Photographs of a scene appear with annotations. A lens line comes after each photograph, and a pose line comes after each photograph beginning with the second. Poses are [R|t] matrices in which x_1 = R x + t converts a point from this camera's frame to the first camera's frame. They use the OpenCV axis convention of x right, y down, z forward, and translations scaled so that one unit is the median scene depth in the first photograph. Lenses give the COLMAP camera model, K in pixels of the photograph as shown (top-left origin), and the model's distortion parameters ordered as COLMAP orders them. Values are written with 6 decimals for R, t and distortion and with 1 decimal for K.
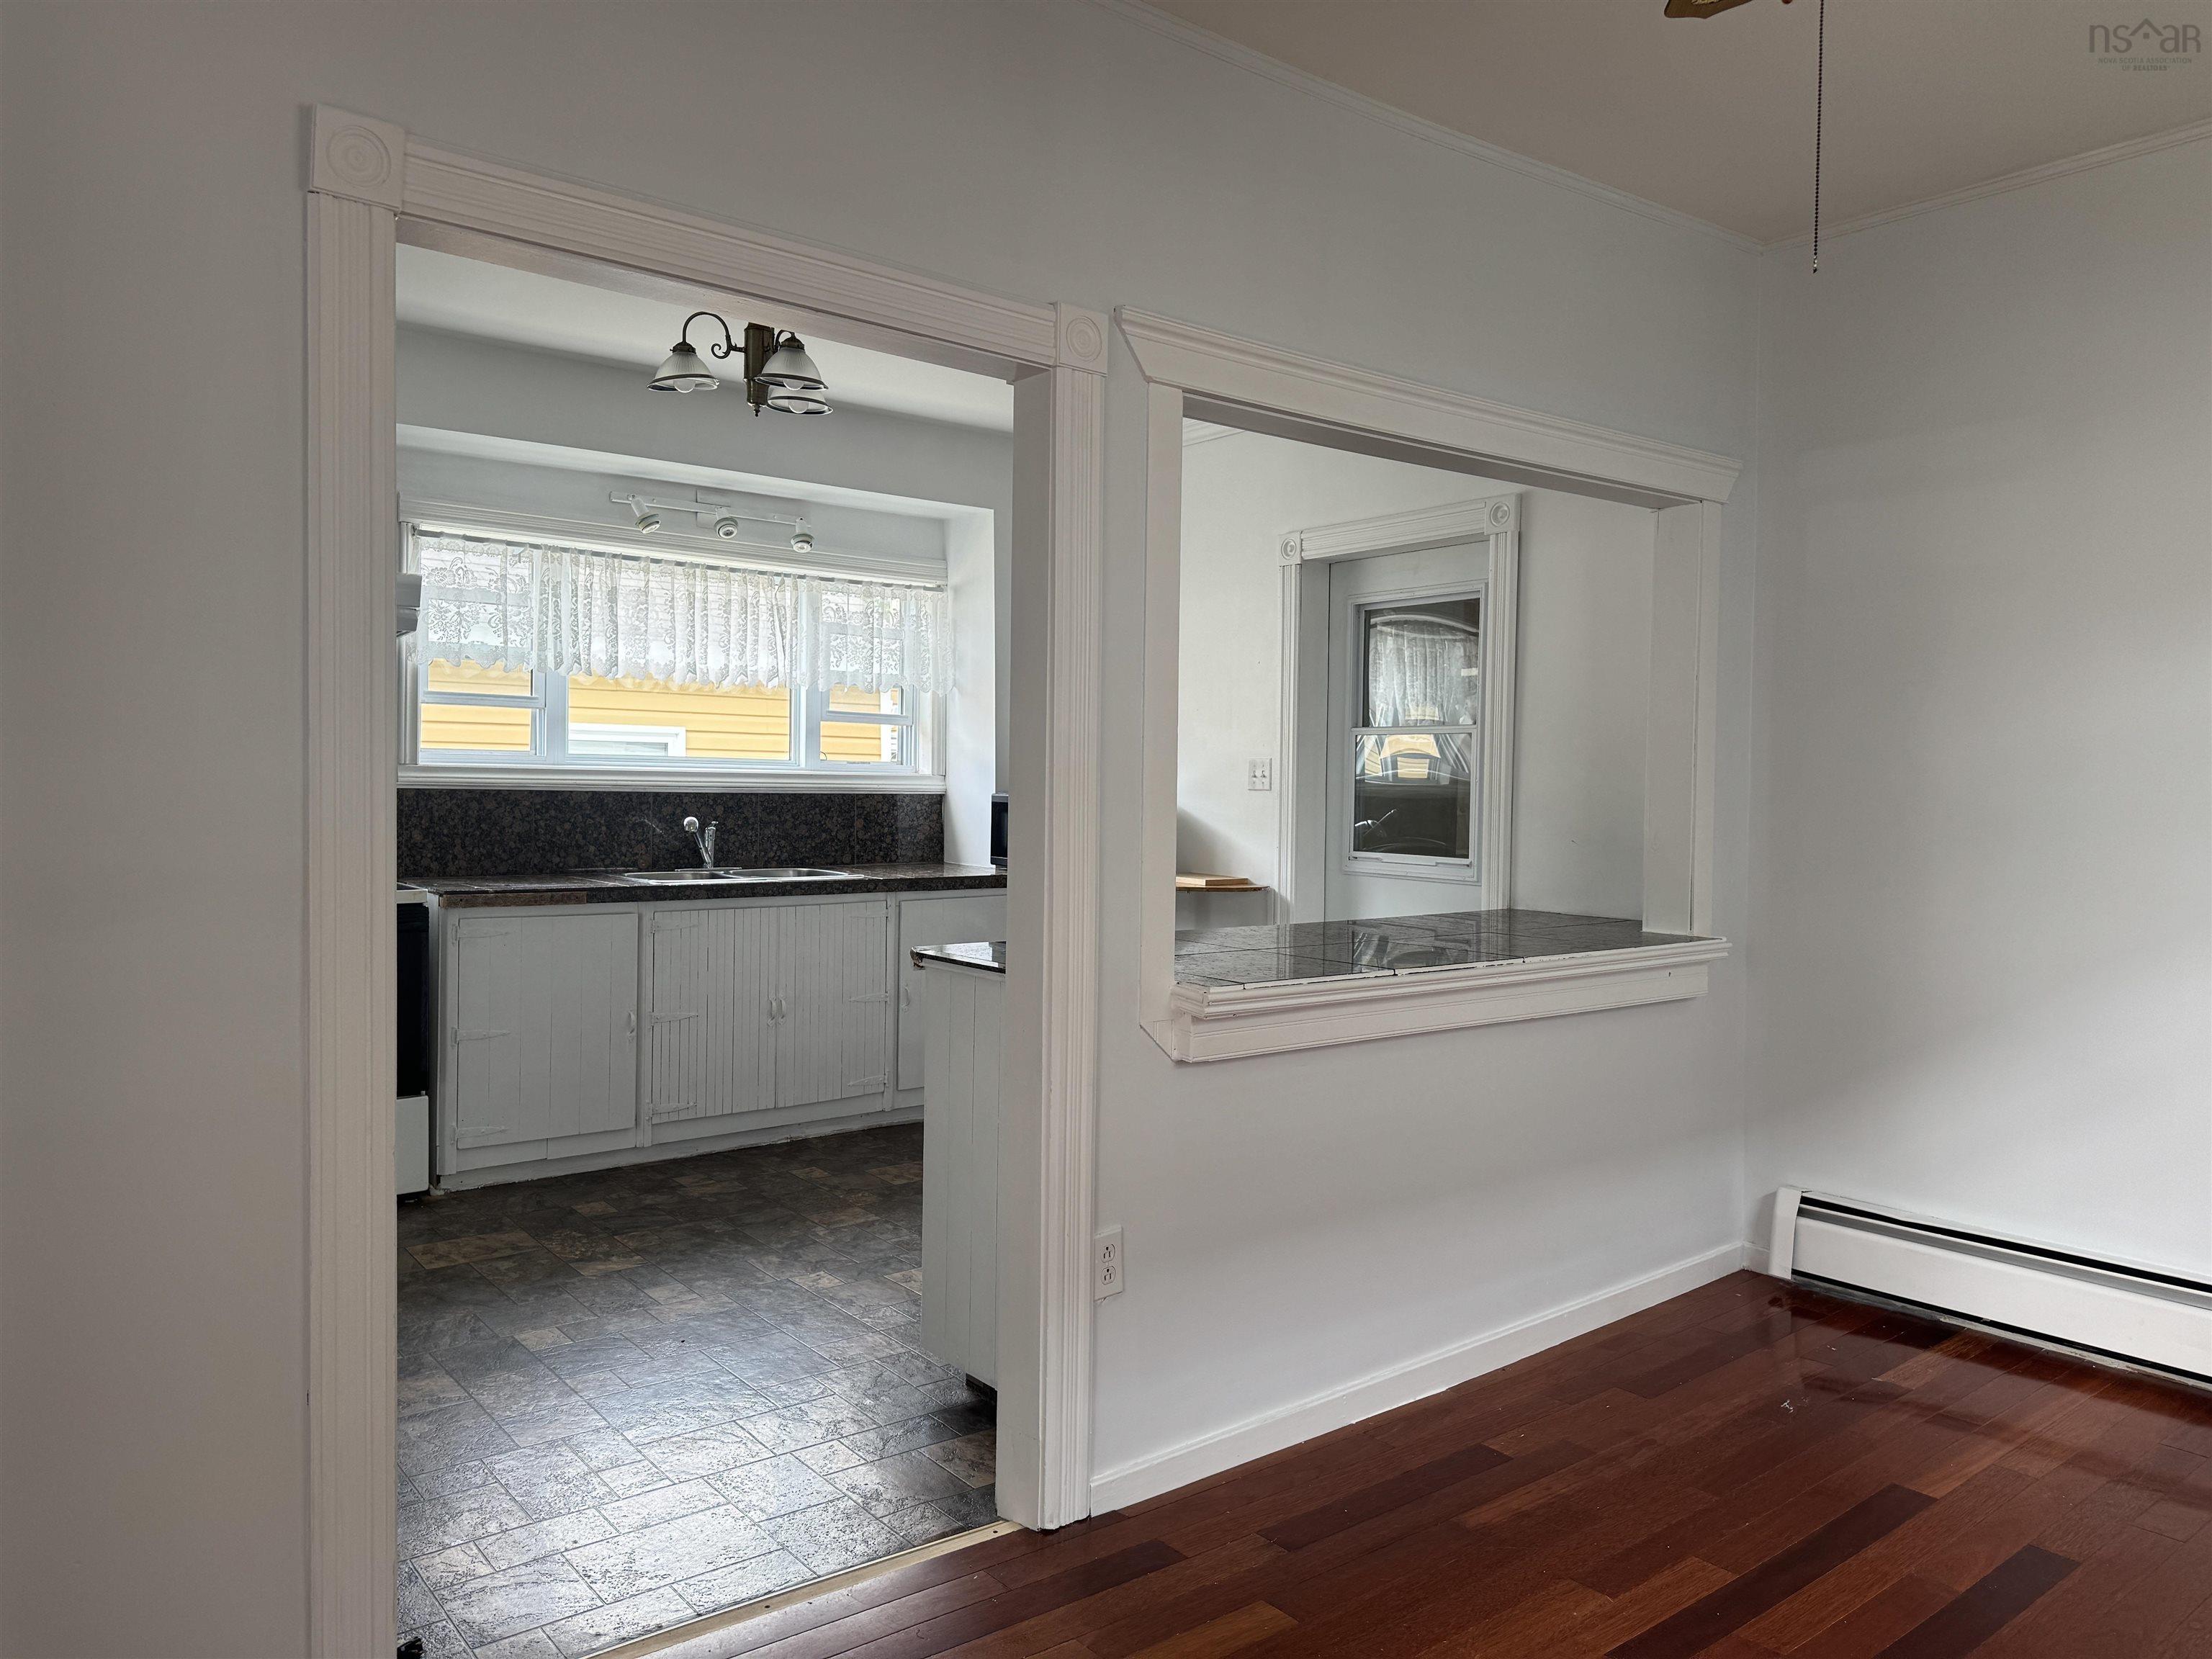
lens RADIAL K [[1544.5, 0, 1106.0], [0, 1544.5, 829.5], [0, 0, 1]] dist [0.089439, -0.129128]
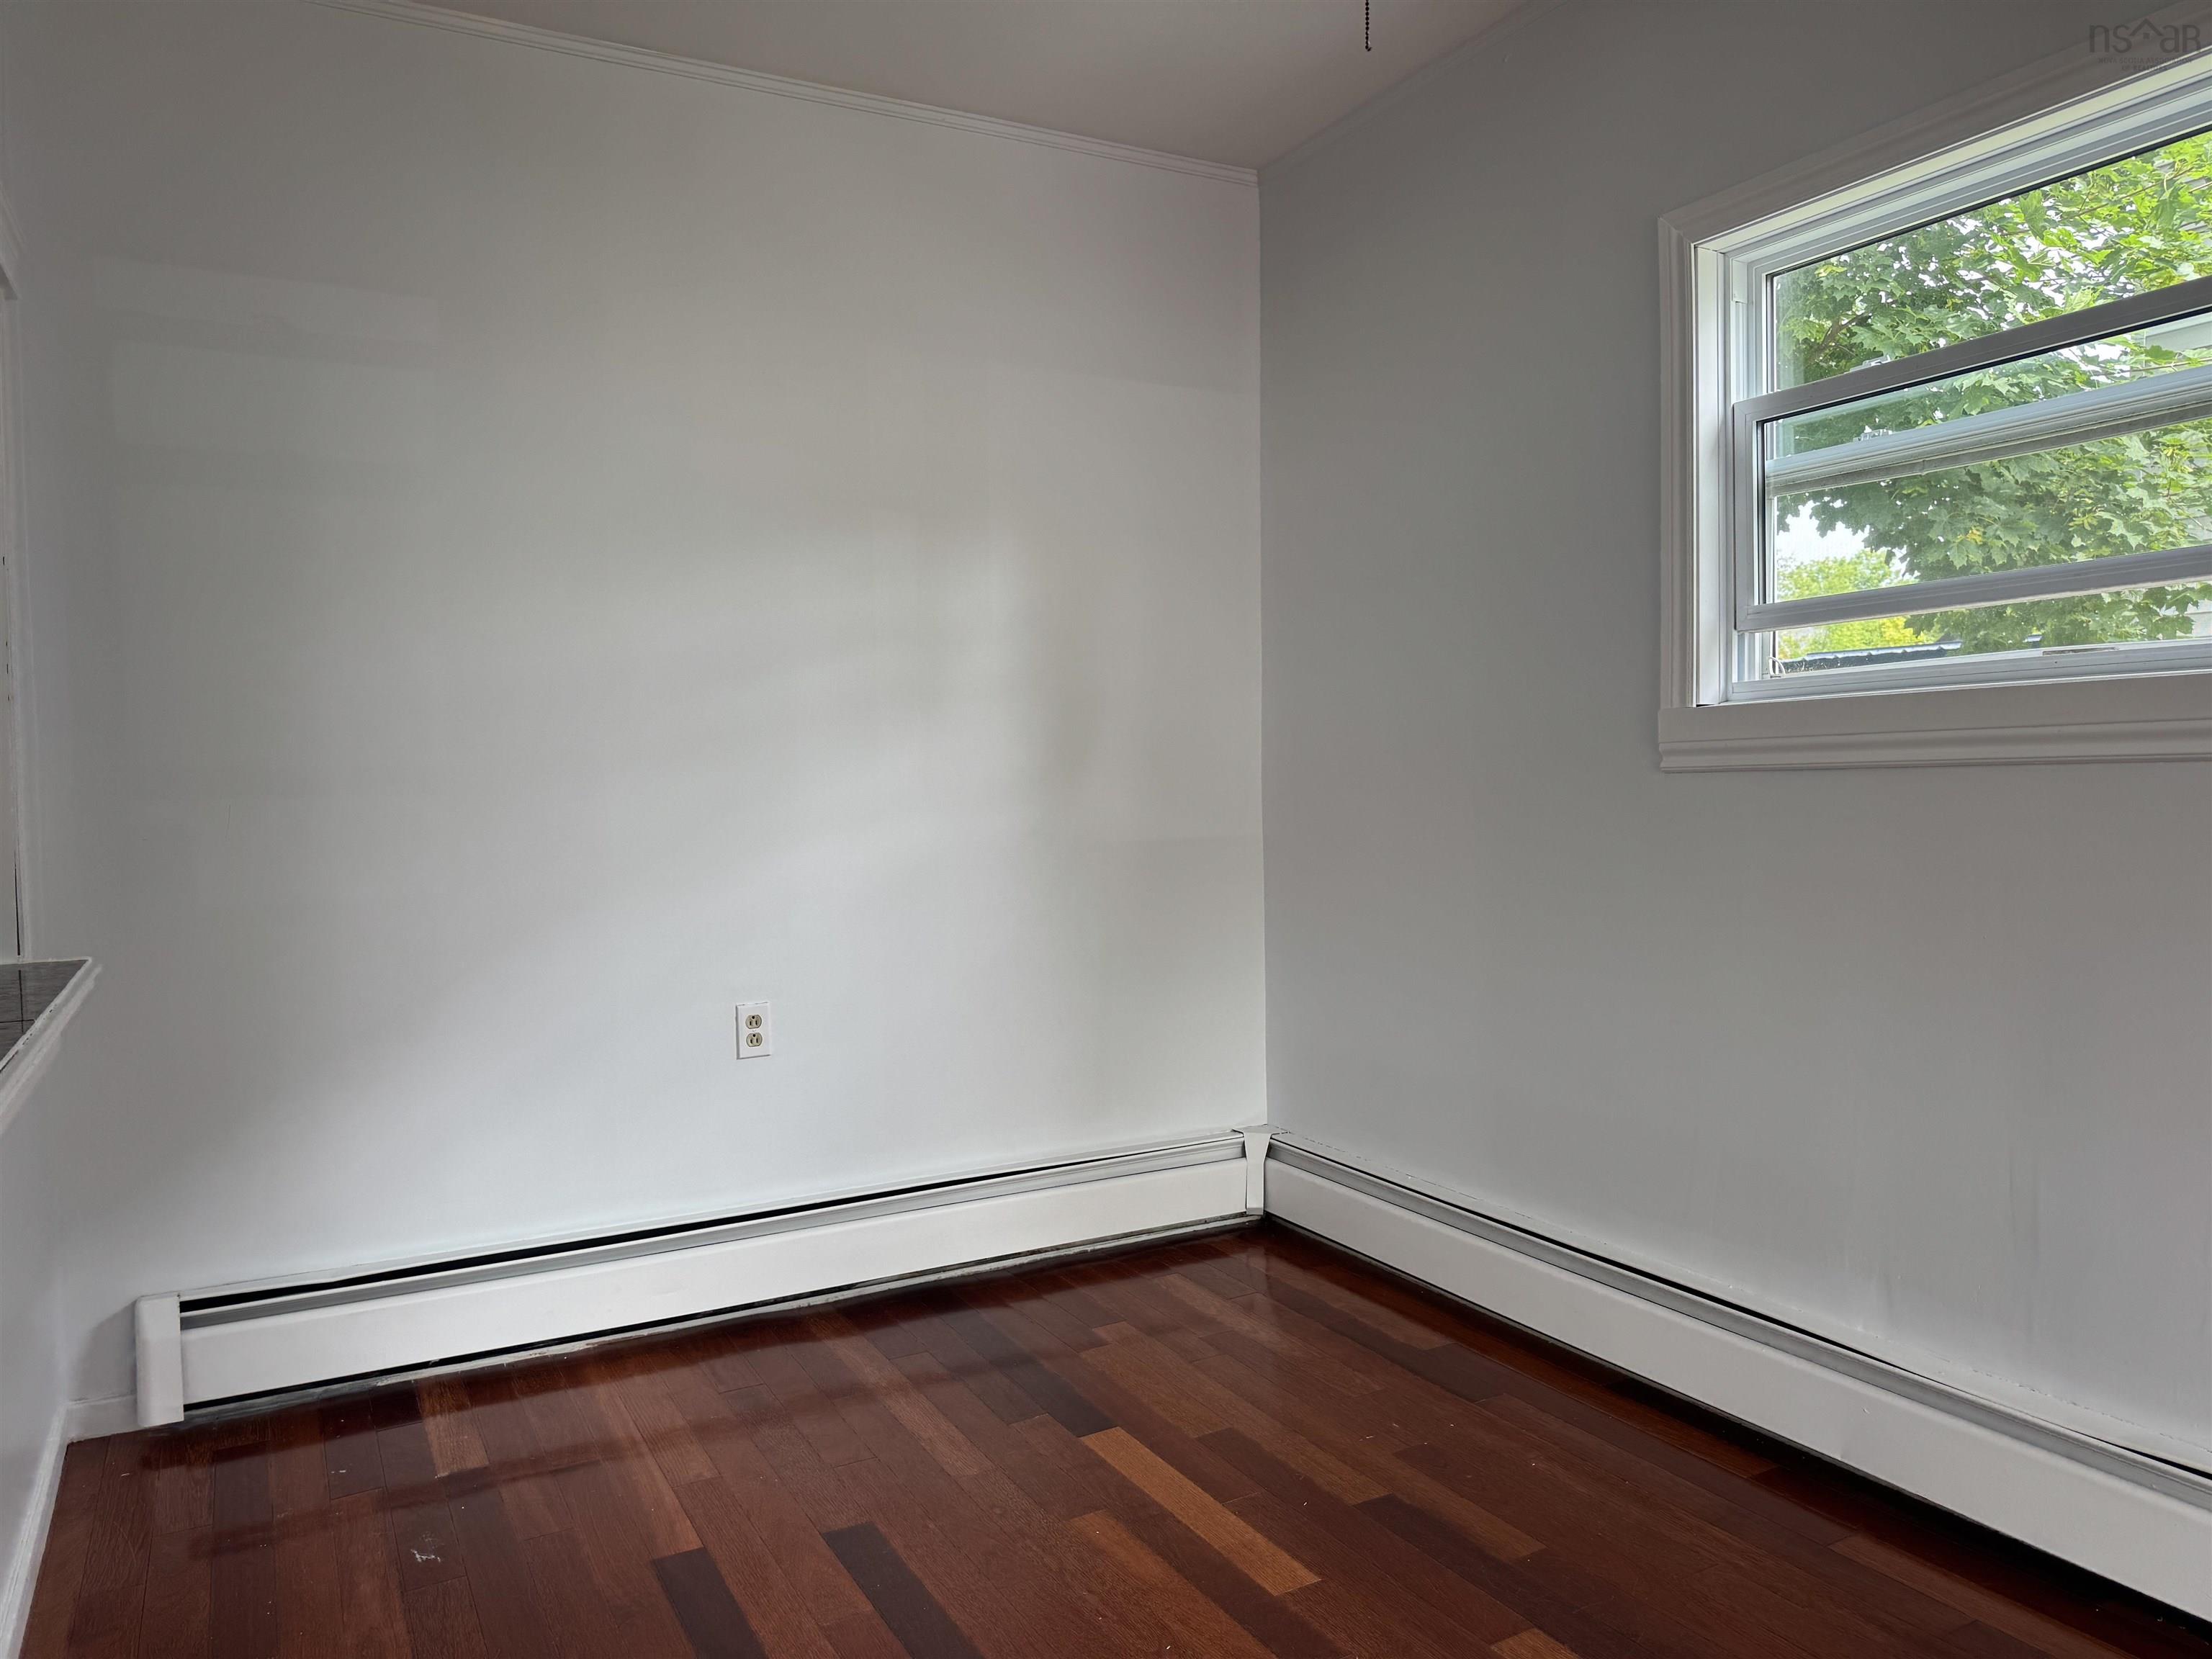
lens RADIAL K [[1544.5, 0, 1106.0], [0, 1544.5, 829.5], [0, 0, 1]] dist [0.089439, -0.129128]
pose [[0.164812, -0.047414, 0.985185, -0.201292], [0.049386, 0.997988, 0.039768, 0.009999], [-0.985088, 0.042100, 0.166822, 0.487008]]
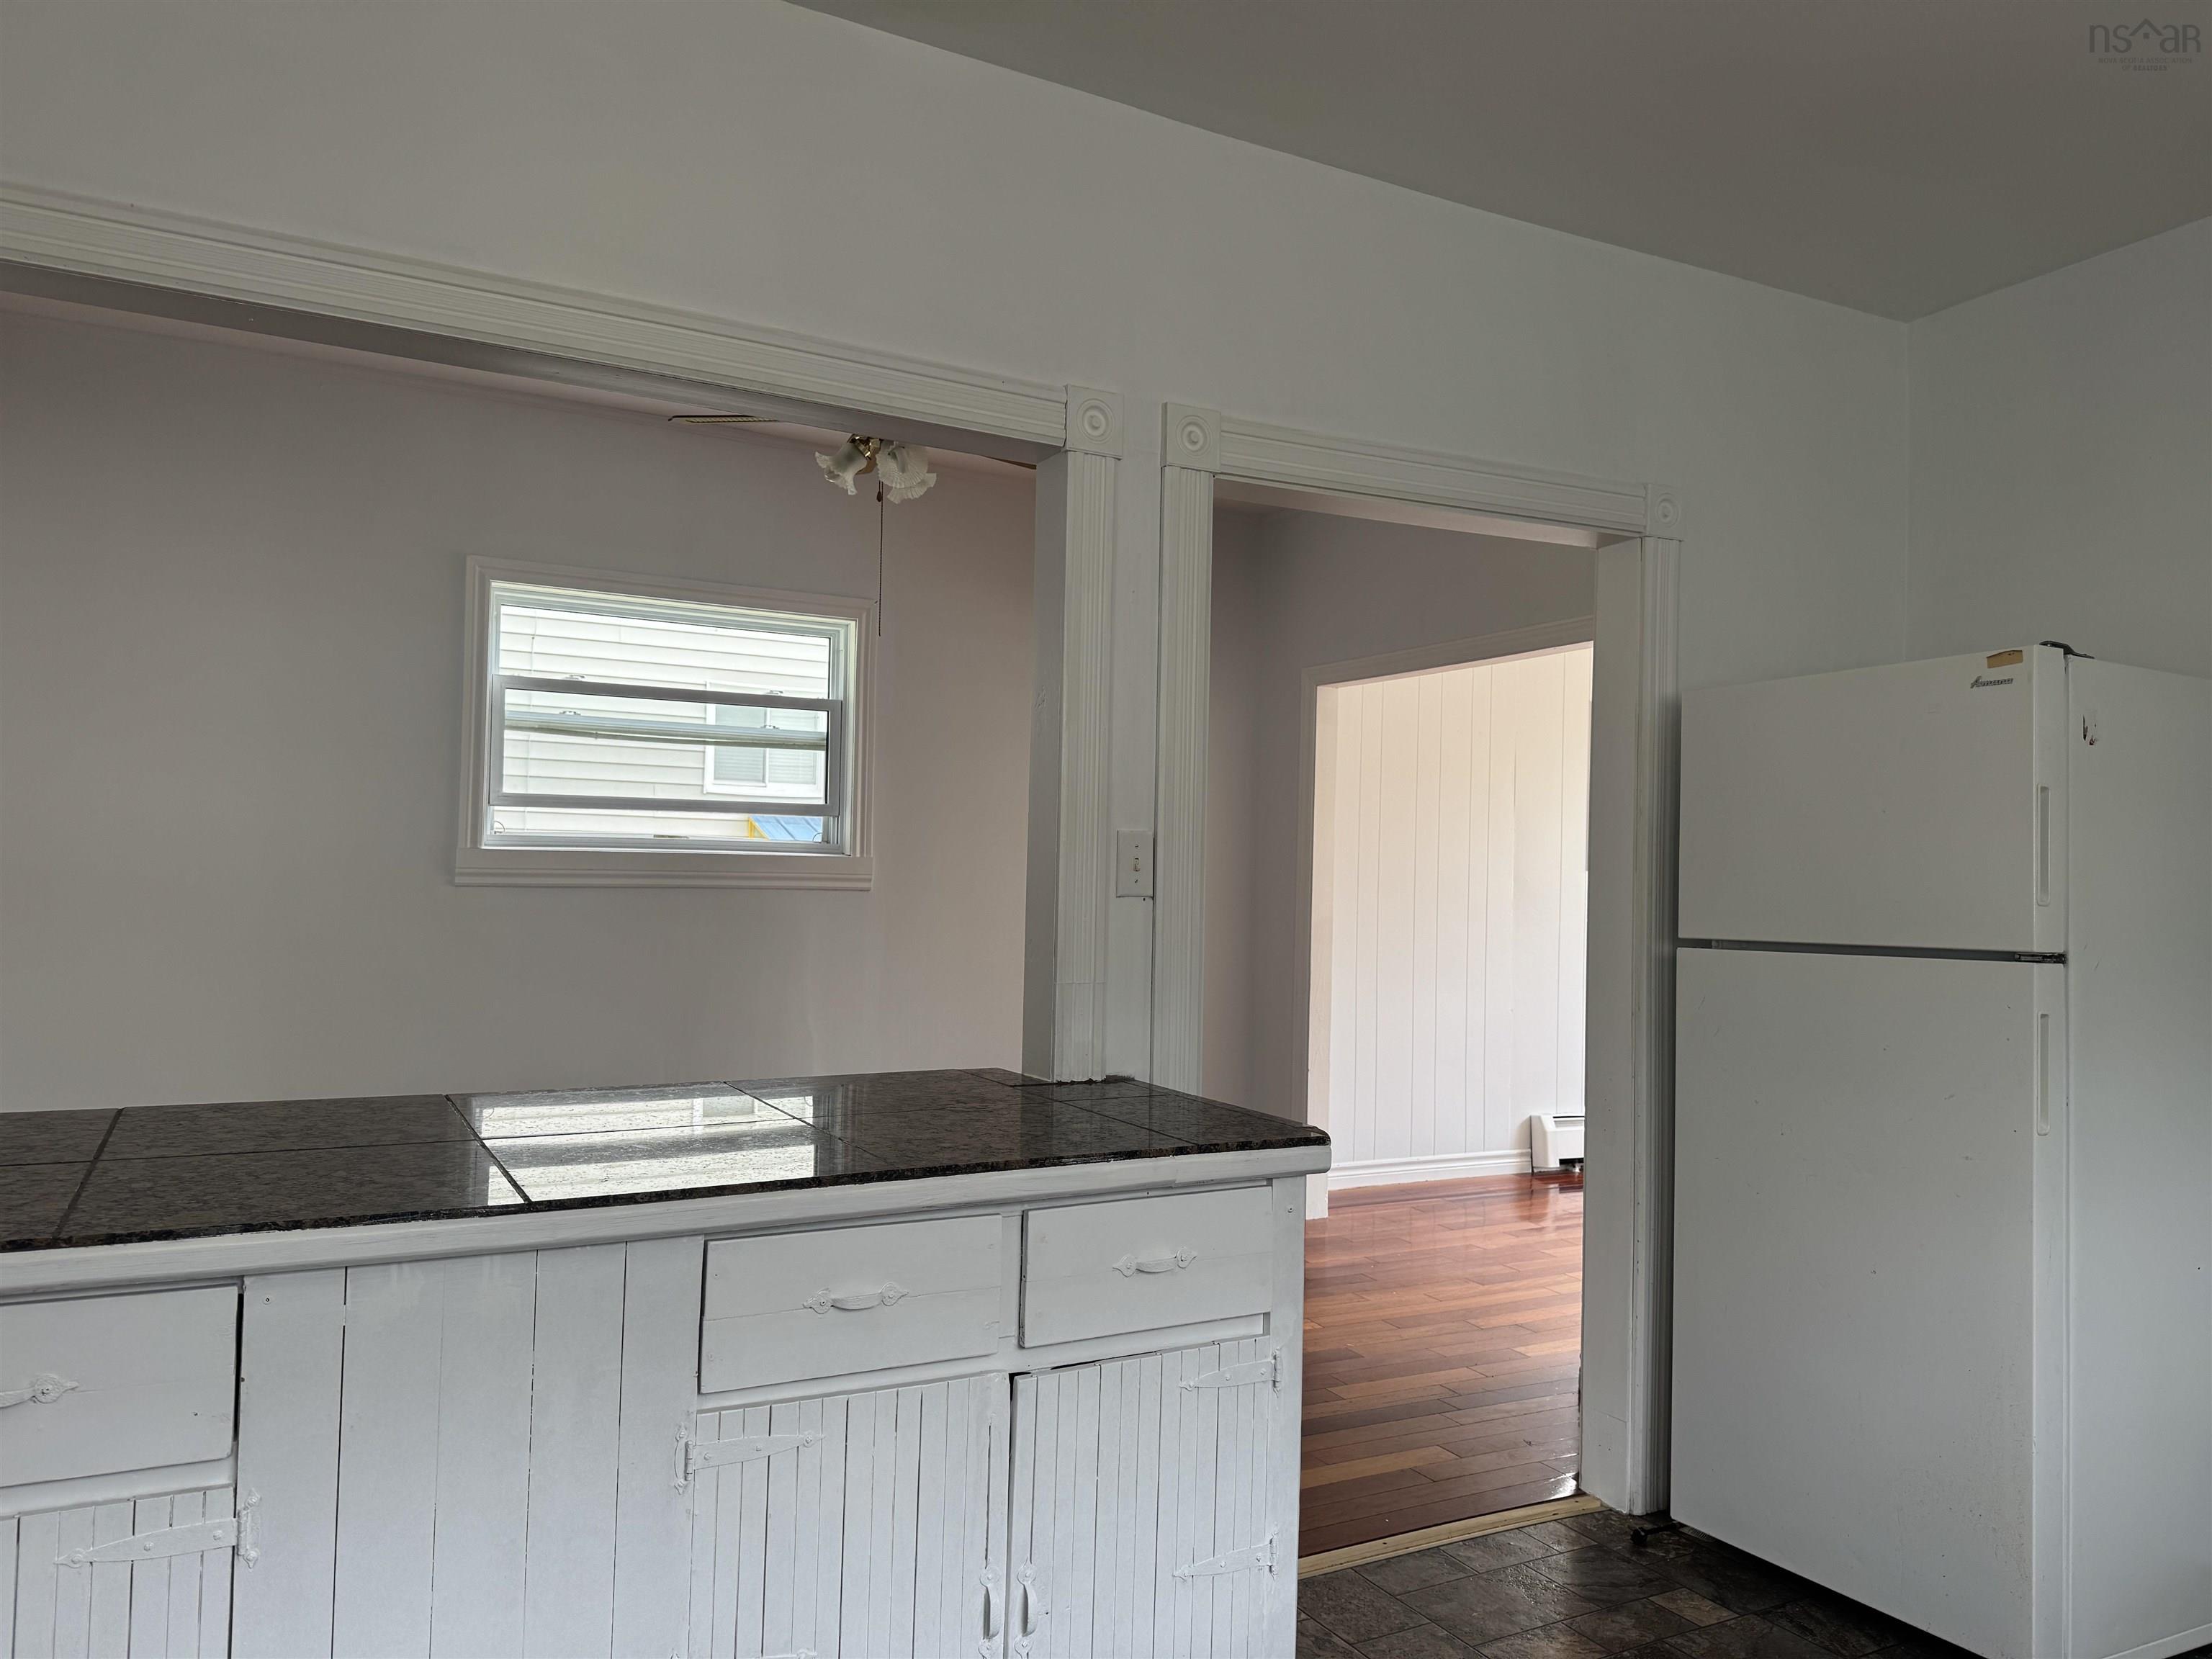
lens RADIAL K [[1544.5, 0, 1106.0], [0, 1544.5, 829.5], [0, 0, 1]] dist [0.089439, -0.129128]
pose [[-0.982549, -0.027803, 0.183916, -0.145800], [-0.028647, 0.999588, -0.001935, -0.033590], [-0.183786, -0.007170, -0.982940, 1.517691]]
